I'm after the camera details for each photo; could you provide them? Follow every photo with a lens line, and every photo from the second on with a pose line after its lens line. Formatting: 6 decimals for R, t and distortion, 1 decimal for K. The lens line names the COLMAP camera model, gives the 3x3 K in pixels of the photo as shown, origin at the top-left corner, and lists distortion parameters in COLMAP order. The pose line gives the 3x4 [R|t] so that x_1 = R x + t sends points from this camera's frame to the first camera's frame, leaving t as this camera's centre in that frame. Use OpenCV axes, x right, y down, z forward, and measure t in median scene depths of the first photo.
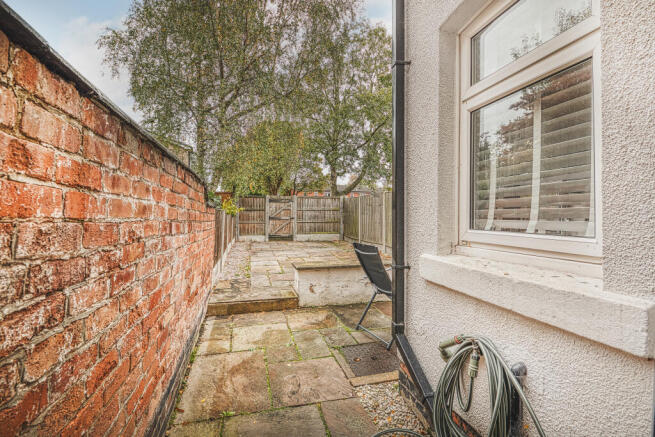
lens RADIAL K [[298.2, 0, 327.2], [0, 298.2, 216.6], [0, 0, 1]] dist [0.000134, 0.000006]
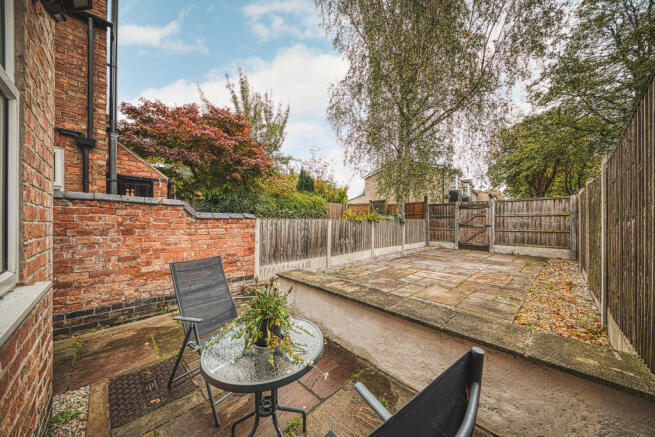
lens RADIAL K [[226.0, 0, 326.8], [0, 226.0, 218.8], [0, 0, 1]] dist [-0.000178, -0.000015]
pose [[0.478787, -0.006523, -0.877907, 0.245100], [-0.002560, 0.999958, -0.008826, -0.008482], [0.877927, 0.006473, 0.478750, 0.267318]]
